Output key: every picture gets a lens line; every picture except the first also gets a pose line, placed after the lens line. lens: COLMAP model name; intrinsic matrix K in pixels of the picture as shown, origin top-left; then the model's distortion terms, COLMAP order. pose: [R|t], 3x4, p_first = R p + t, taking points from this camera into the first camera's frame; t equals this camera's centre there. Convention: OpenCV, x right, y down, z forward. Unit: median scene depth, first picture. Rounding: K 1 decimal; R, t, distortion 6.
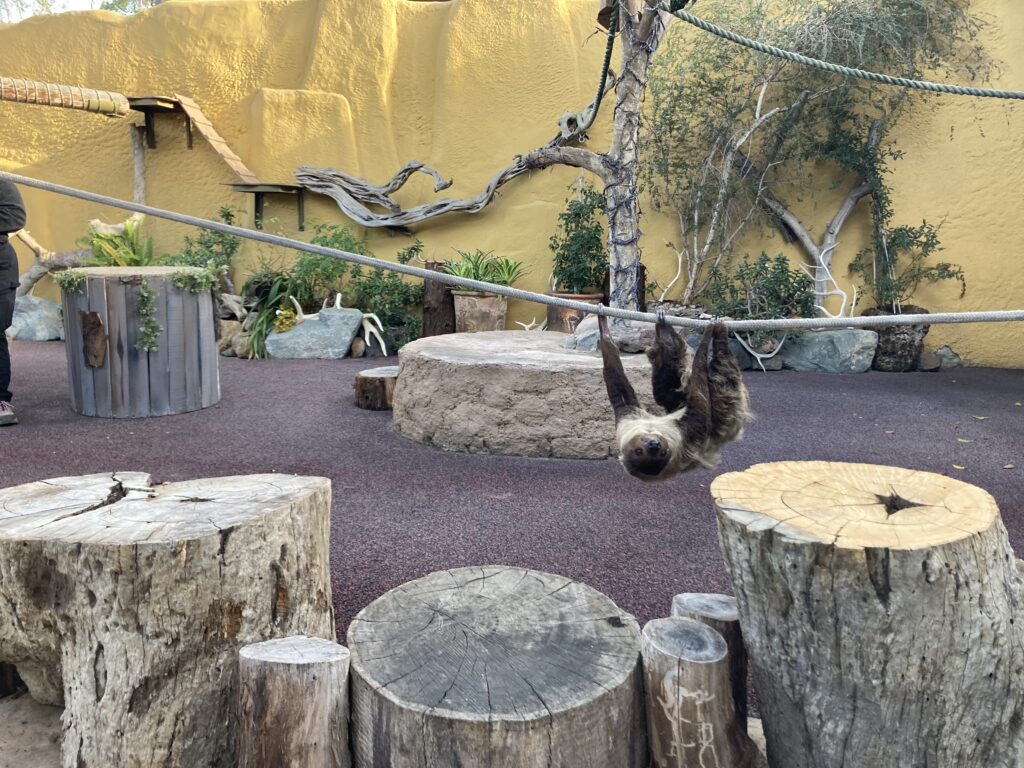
lens RADIAL K [[867.7, 0, 511.3], [0, 867.7, 362.1], [0, 0, 1]] dist [0.045182, -0.021378]
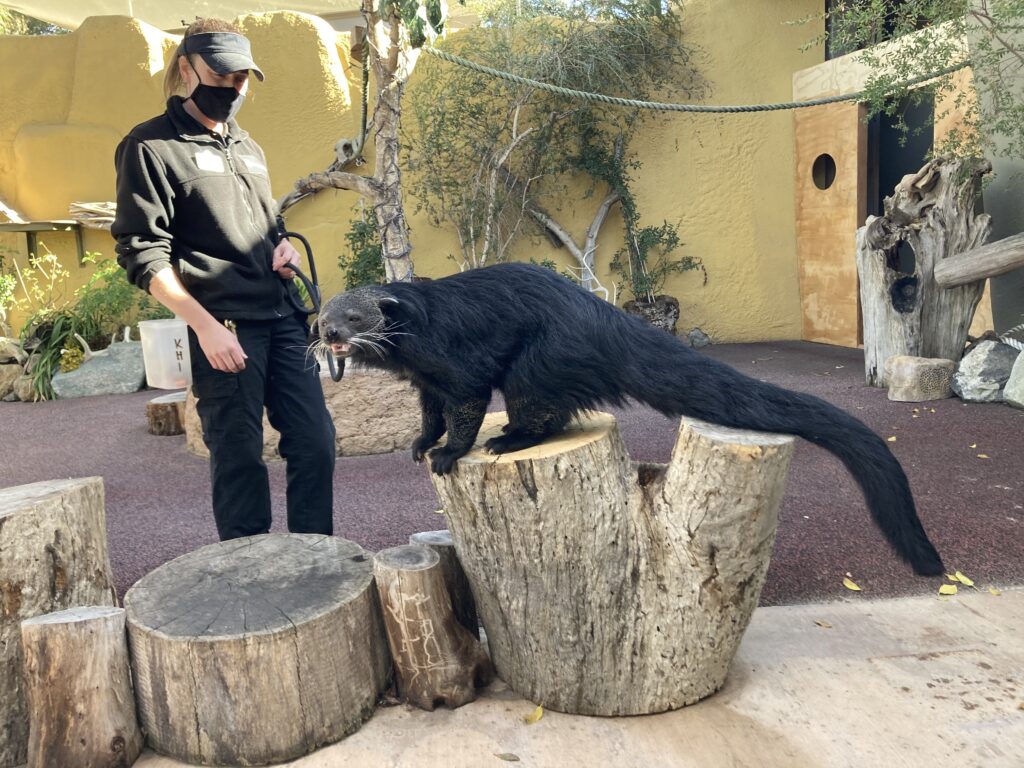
lens RADIAL K [[867.7, 0, 511.3], [0, 867.7, 362.1], [0, 0, 1]] dist [0.045182, -0.021378]
pose [[0.976083, -0.092517, 0.196731, 0.113297], [0.096718, 0.995242, -0.011831, 0.057280], [-0.194700, 0.030575, 0.980386, -0.253658]]
